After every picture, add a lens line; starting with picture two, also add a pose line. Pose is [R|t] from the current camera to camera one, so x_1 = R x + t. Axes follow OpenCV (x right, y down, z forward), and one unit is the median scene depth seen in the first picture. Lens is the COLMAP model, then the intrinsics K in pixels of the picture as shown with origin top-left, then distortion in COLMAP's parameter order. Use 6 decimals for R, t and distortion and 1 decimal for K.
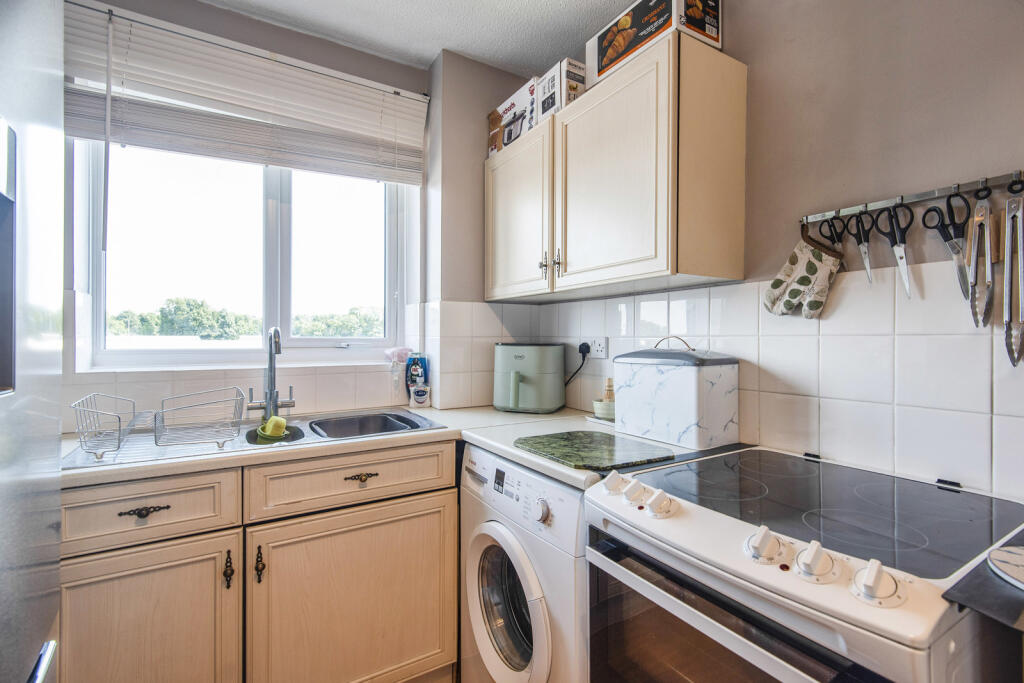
lens RADIAL K [[460.7, 0, 512.2], [0, 460.7, 337.8], [0, 0, 1]] dist [0.001460, 0.000147]
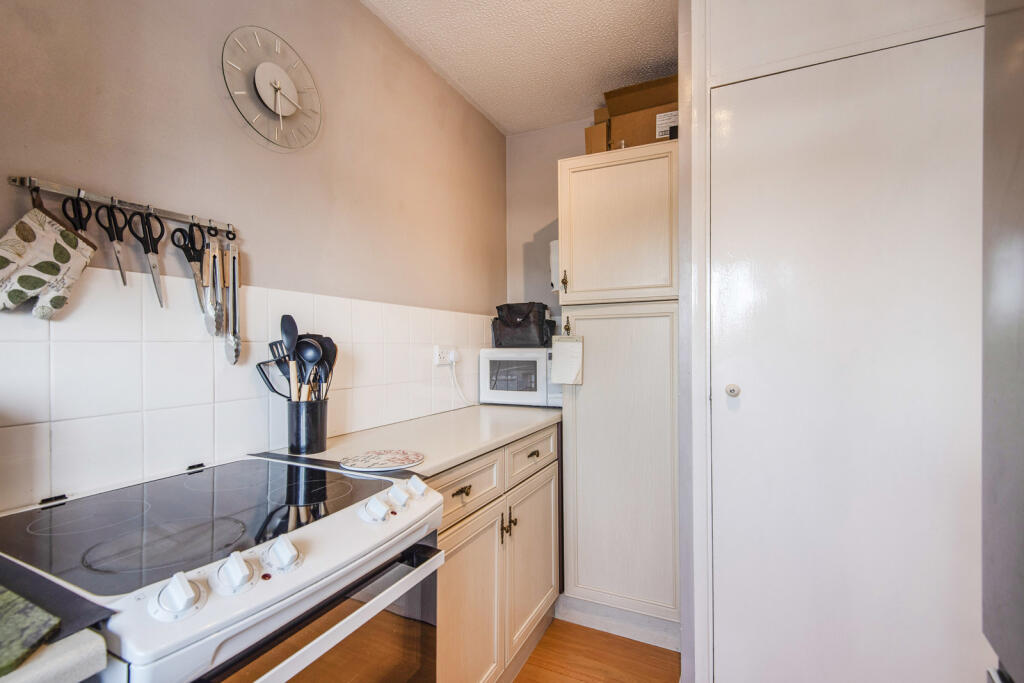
lens RADIAL K [[474.7, 0, 508.0], [0, 474.7, 344.2], [0, 0, 1]] dist [0.000591, -0.000035]
pose [[-0.545959, -0.002364, 0.837809, -0.445527], [-0.002695, 0.999996, 0.001065, -0.003260], [-0.837808, -0.001676, -0.545963, 0.857679]]
